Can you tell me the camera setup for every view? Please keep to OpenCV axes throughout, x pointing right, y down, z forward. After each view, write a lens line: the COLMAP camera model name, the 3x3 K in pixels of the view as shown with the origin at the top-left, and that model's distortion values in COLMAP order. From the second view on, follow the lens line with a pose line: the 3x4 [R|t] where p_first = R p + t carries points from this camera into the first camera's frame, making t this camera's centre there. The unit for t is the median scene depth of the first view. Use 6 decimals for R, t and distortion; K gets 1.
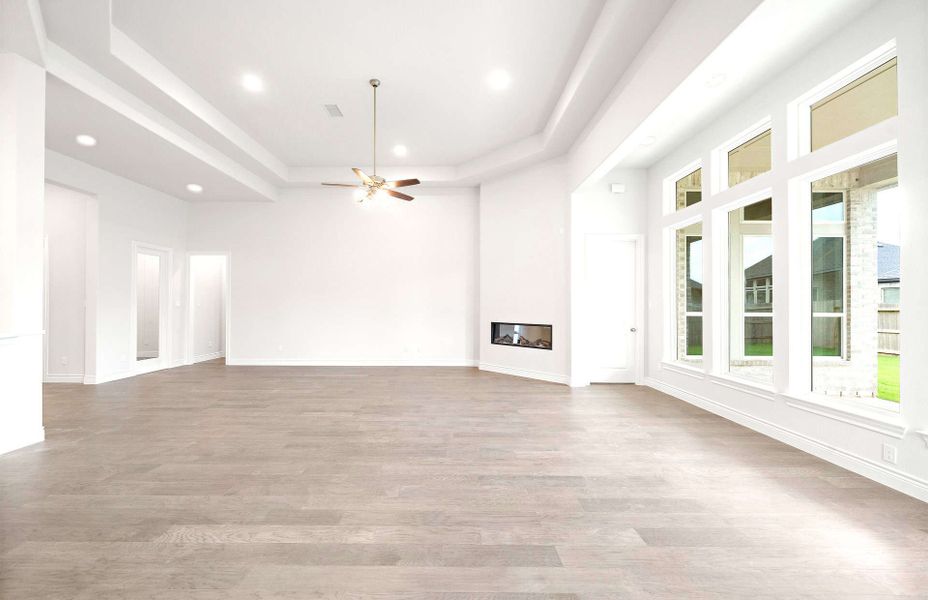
lens RADIAL K [[362.2, 0, 454.8], [0, 362.2, 303.3], [0, 0, 1]] dist [-0.000772, 0.000416]
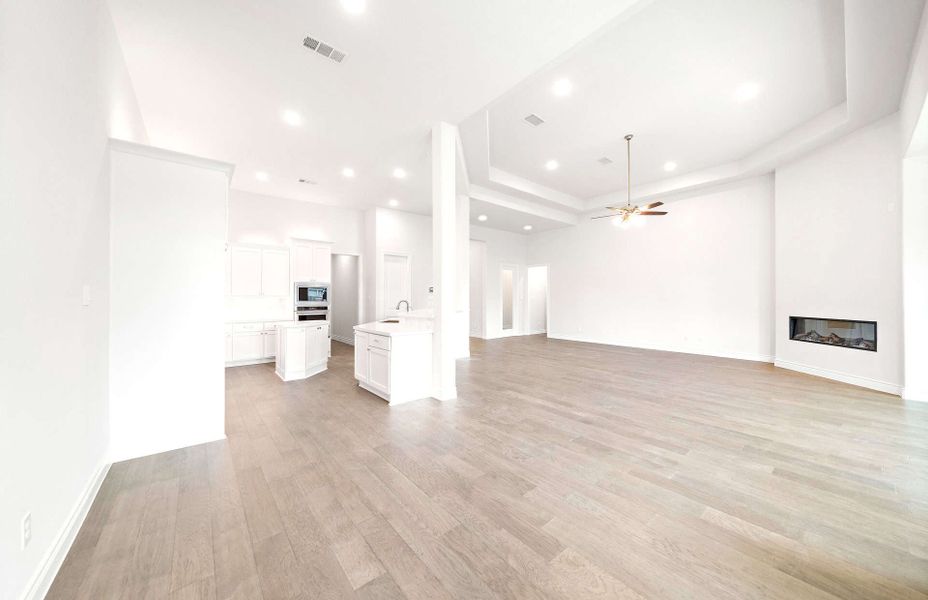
lens RADIAL K [[320.4, 0, 456.9], [0, 320.4, 294.5], [0, 0, 1]] dist [-0.001435, -0.000234]
pose [[0.639315, -0.010917, -0.768868, 0.238160], [0.005893, 0.999939, -0.009298, -0.001212], [0.768923, 0.001413, 0.639340, -0.229951]]
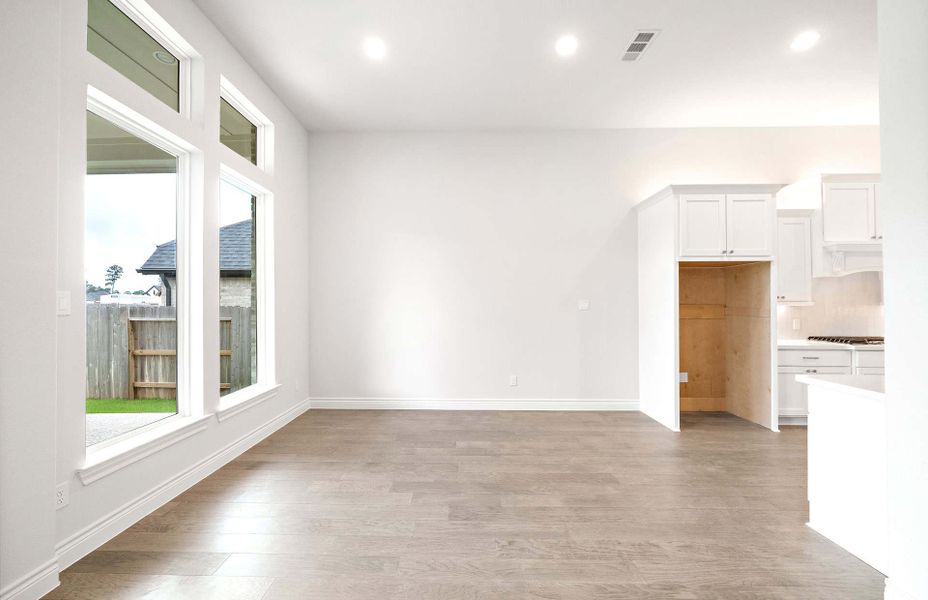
lens RADIAL K [[362.2, 0, 449.9], [0, 362.2, 301.3], [0, 0, 1]] dist [-0.000772, 0.000416]
pose [[-0.999743, -0.002154, 0.022563, -0.006179], [-0.002548, 0.999845, -0.017440, 0.001716], [-0.022522, -0.017493, -0.999593, 0.471469]]
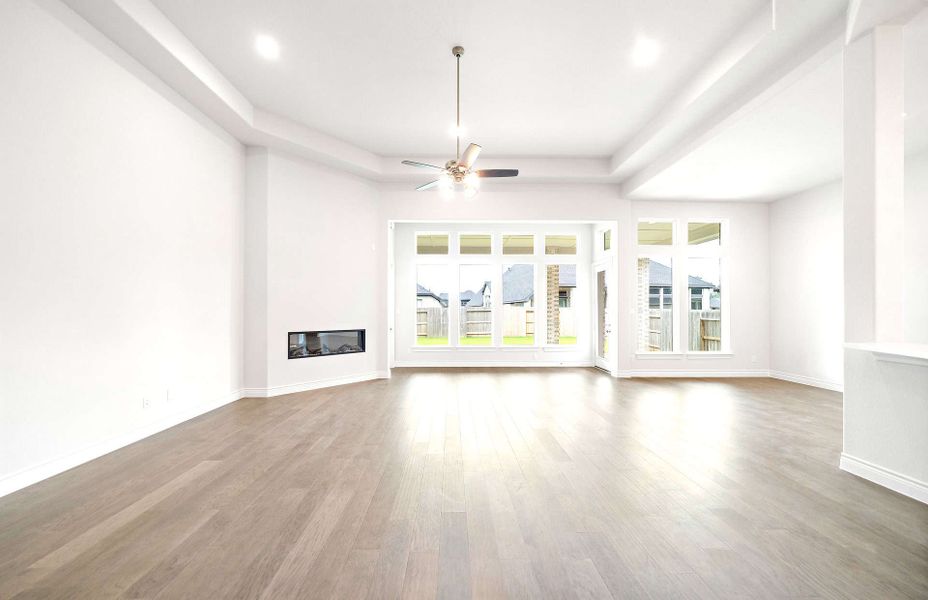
lens RADIAL K [[320.4, 0, 456.7], [0, 320.4, 310.1], [0, 0, 1]] dist [-0.001435, -0.000234]
pose [[-0.021411, 0.000711, 0.999770, -0.785677], [-0.006745, 0.999977, -0.000855, -0.000692], [-0.999748, -0.006762, -0.021406, 0.806745]]
